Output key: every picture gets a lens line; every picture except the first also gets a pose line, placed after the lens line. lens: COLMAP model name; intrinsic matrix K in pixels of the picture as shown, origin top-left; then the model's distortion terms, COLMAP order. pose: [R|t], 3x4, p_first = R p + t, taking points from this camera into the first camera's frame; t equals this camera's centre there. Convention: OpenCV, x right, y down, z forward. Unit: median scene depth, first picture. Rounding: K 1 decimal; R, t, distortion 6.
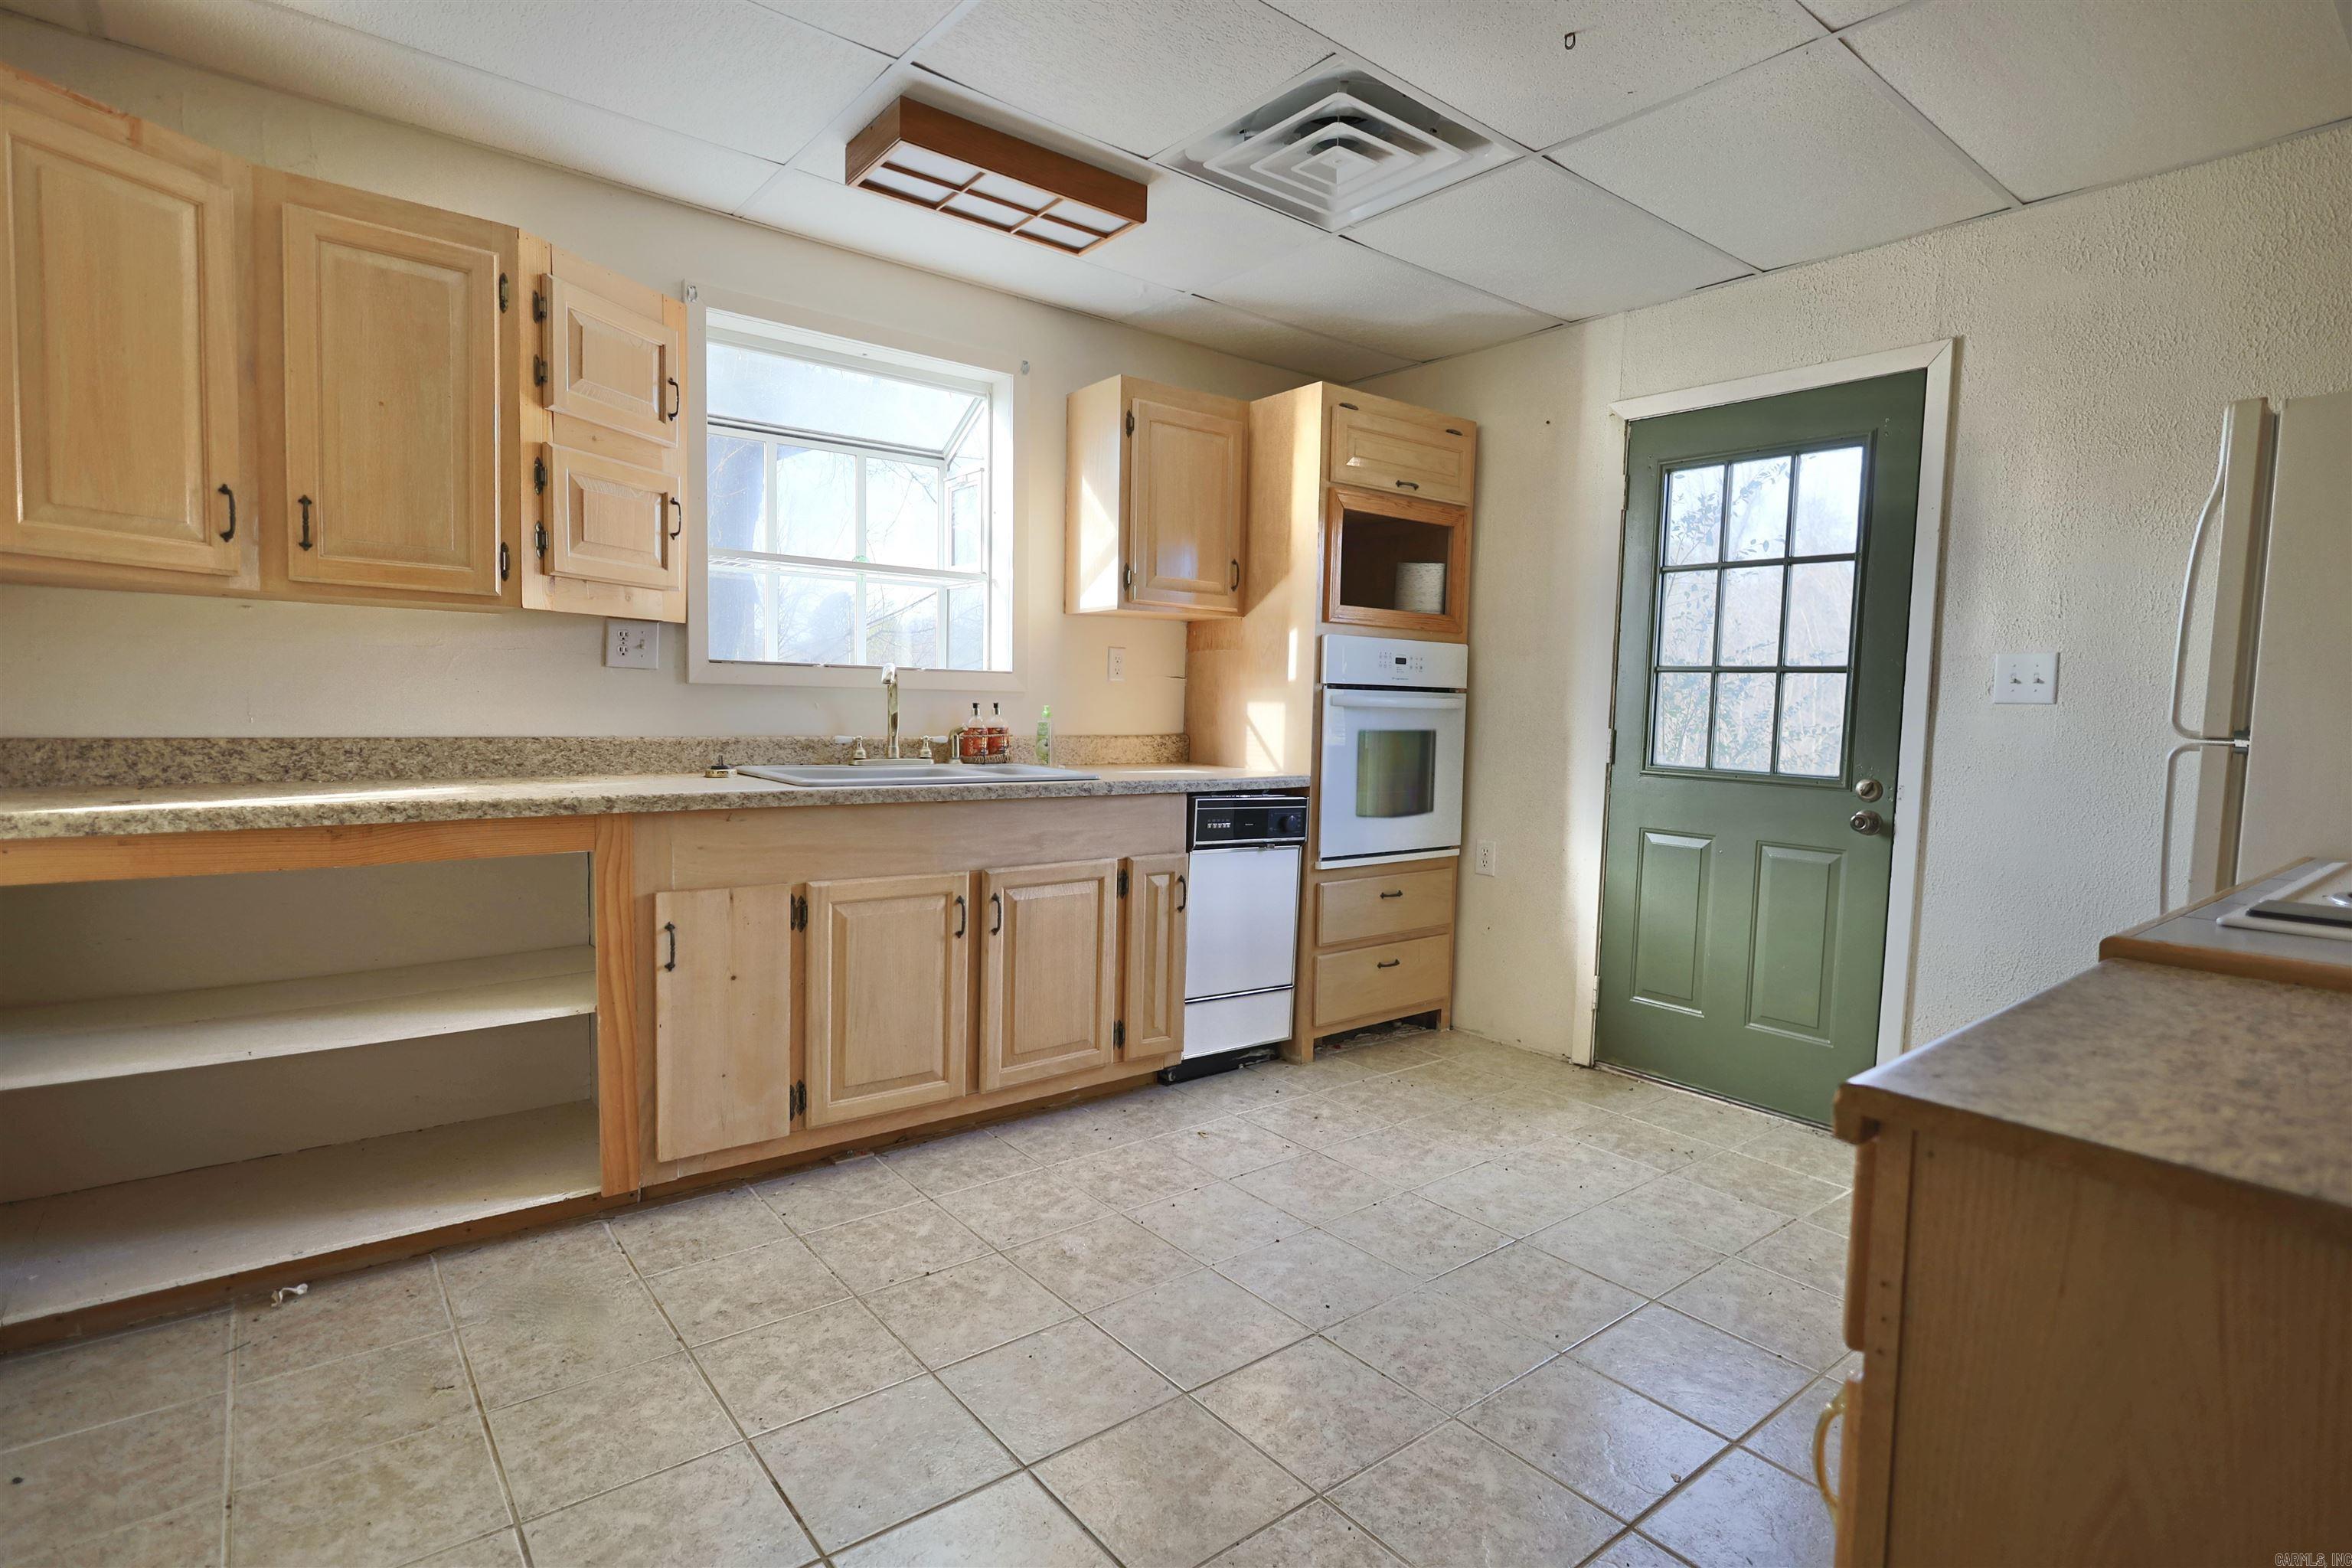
lens RADIAL K [[1147.5, 0, 1176.6], [0, 1147.5, 783.0], [0, 0, 1]] dist [-0.005334, 0.000220]
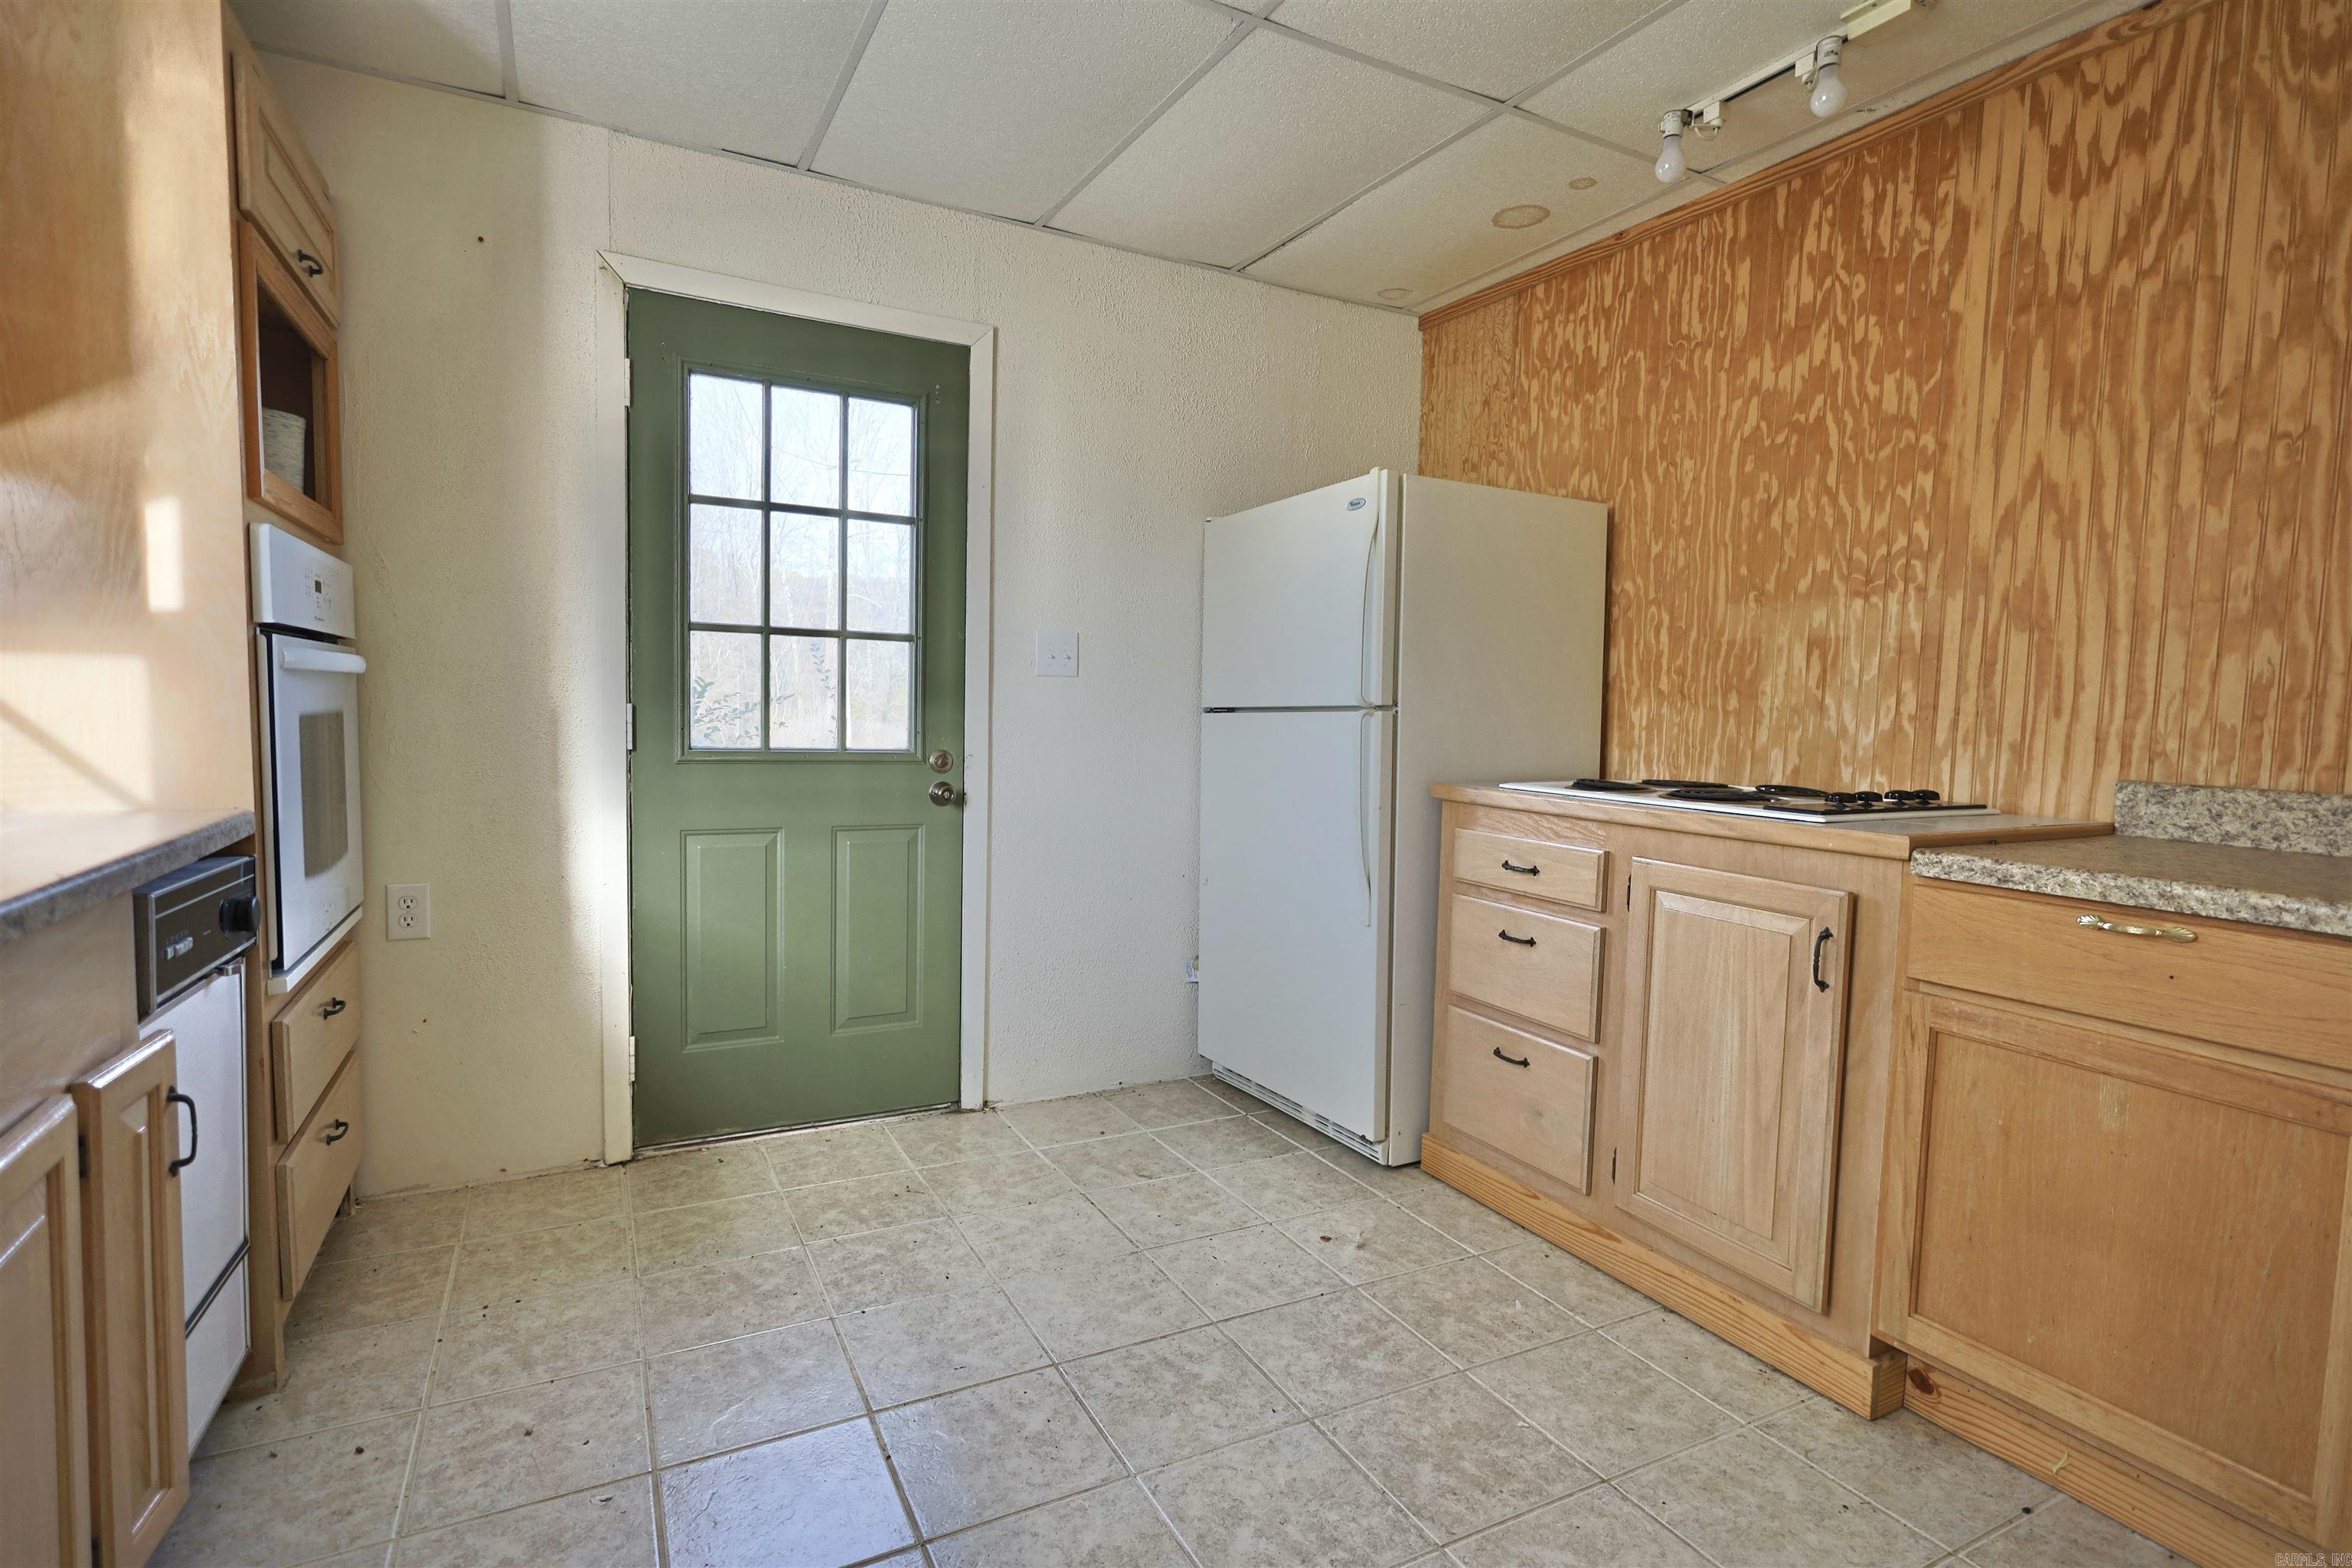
lens RADIAL K [[1147.5, 0, 1181.4], [0, 1147.5, 785.4], [0, 0, 1]] dist [-0.005334, 0.000220]
pose [[0.190325, -0.086935, 0.977864, -0.309089], [0.050327, 0.995626, 0.078718, -0.038087], [-0.980430, 0.034231, 0.193868, 0.560152]]
